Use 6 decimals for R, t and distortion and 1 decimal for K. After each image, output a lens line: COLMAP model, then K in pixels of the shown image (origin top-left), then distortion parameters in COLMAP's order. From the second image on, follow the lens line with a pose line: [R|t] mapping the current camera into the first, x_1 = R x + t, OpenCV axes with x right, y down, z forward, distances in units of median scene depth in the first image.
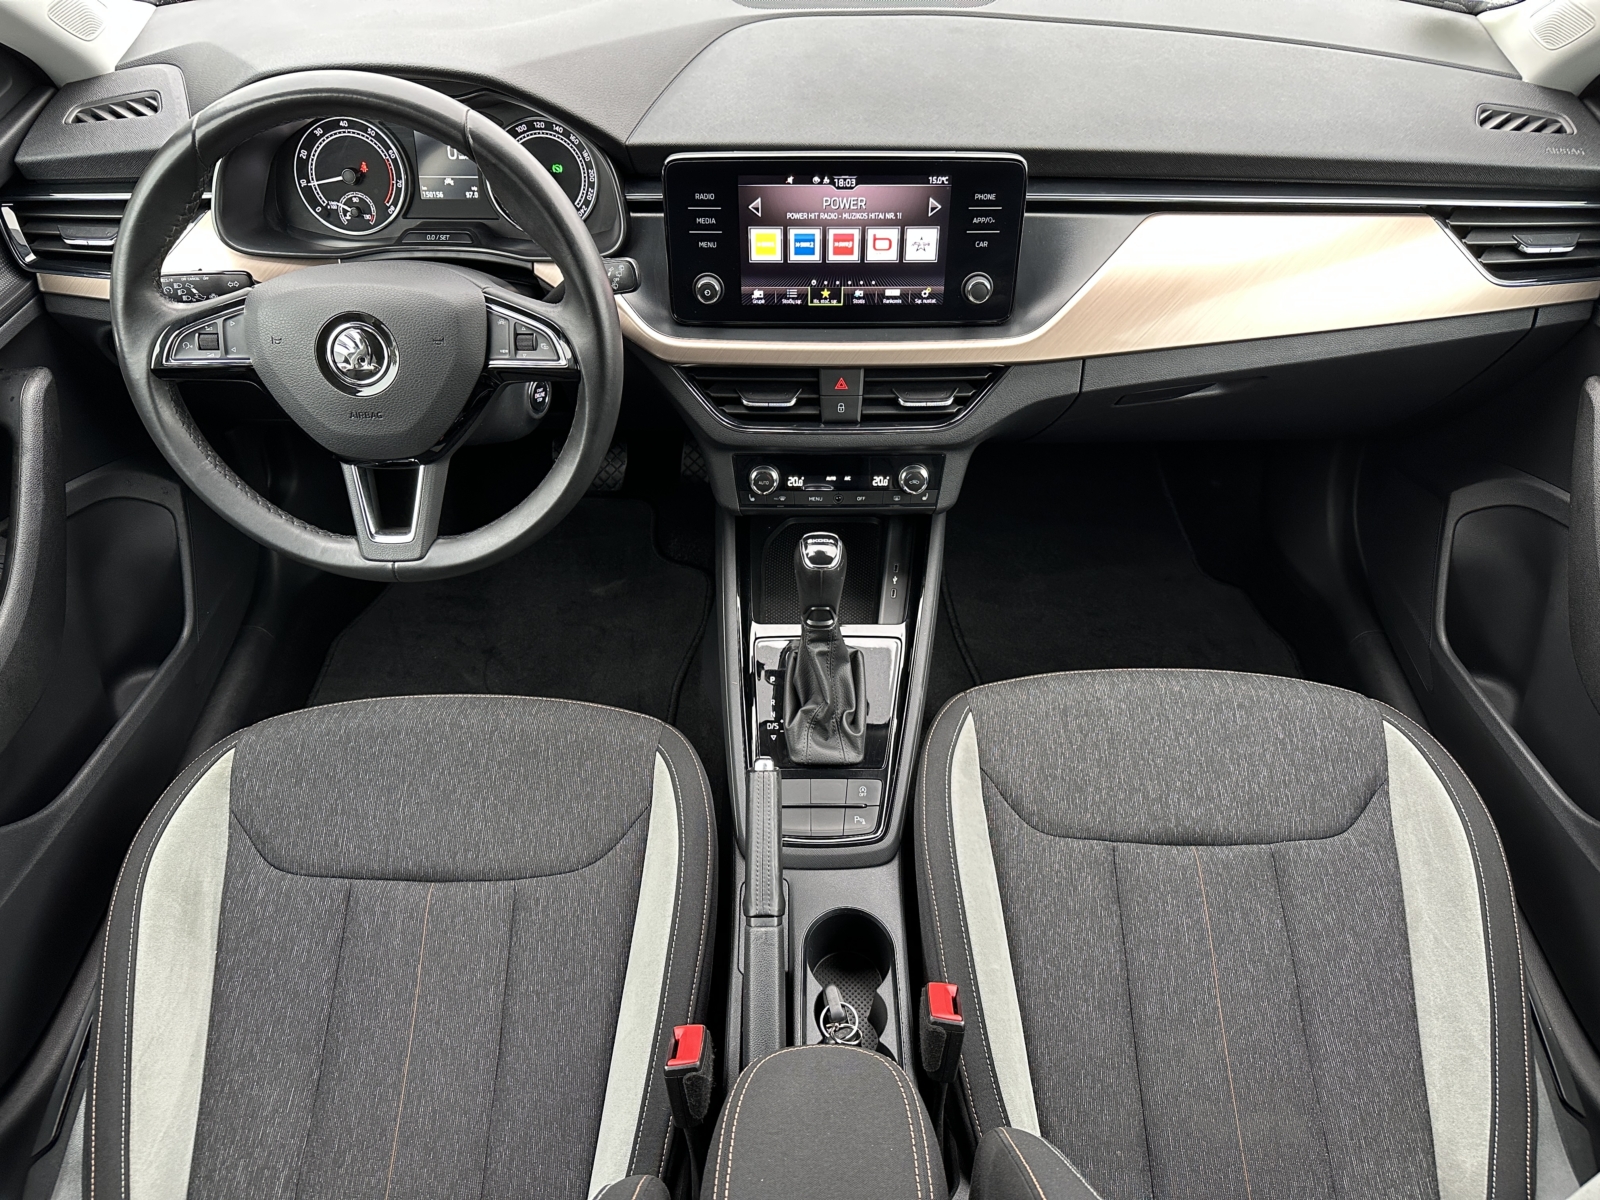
lens RADIAL K [[1067.4, 0, 796.6], [0, 1067.4, 590.1], [0, 0, 1]] dist [-0.020612, 0.011270]
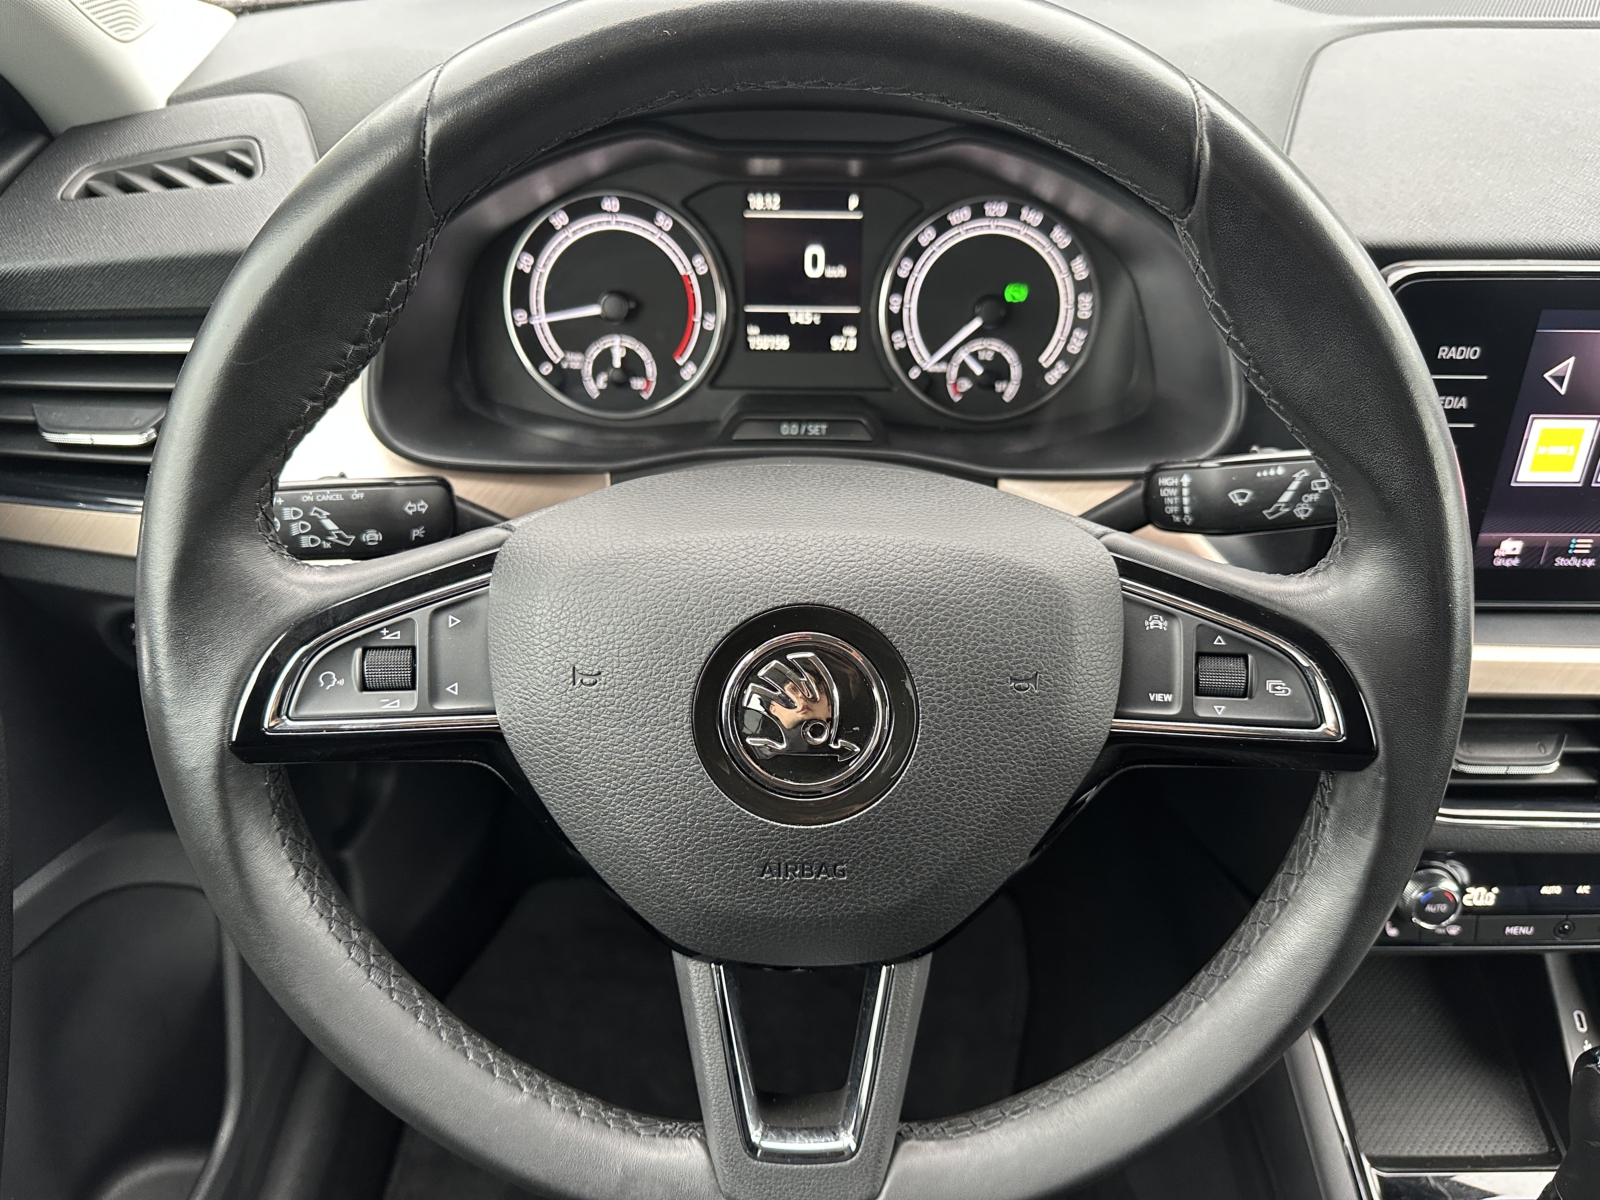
lens RADIAL K [[1067.4, 0, 782.4], [0, 1067.4, 658.3], [0, 0, 1]] dist [-0.020612, 0.011270]
pose [[0.999984, -0.002874, 0.004810, -0.355124], [0.003439, 0.992540, -0.121870, -0.164659], [-0.004424, 0.121885, 0.992534, 0.530315]]
